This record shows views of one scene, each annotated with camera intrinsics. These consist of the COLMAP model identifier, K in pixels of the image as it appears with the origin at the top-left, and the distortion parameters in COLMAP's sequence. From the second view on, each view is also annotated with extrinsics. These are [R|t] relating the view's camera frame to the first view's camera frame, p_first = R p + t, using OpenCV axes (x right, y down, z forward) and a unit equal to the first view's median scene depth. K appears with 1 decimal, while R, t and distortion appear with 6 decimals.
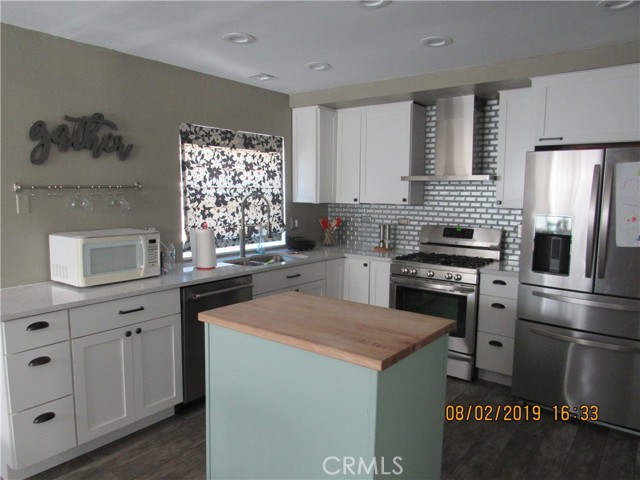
lens RADIAL K [[456.4, 0, 320.3], [0, 456.4, 241.8], [0, 0, 1]] dist [-0.013808, 0.006914]
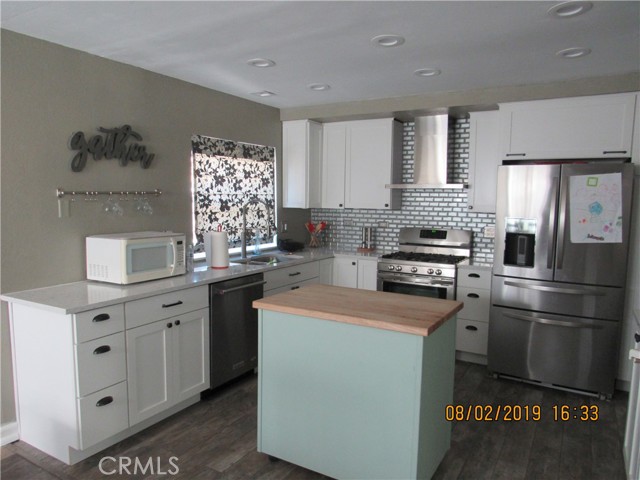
lens RADIAL K [[456.4, 0, 319.6], [0, 456.4, 241.3], [0, 0, 1]] dist [-0.013808, 0.006914]
pose [[0.991641, -0.009410, 0.128685, -0.150585], [0.011142, 0.999857, -0.012748, 0.011621], [-0.128546, 0.014075, 0.991604, -0.114115]]
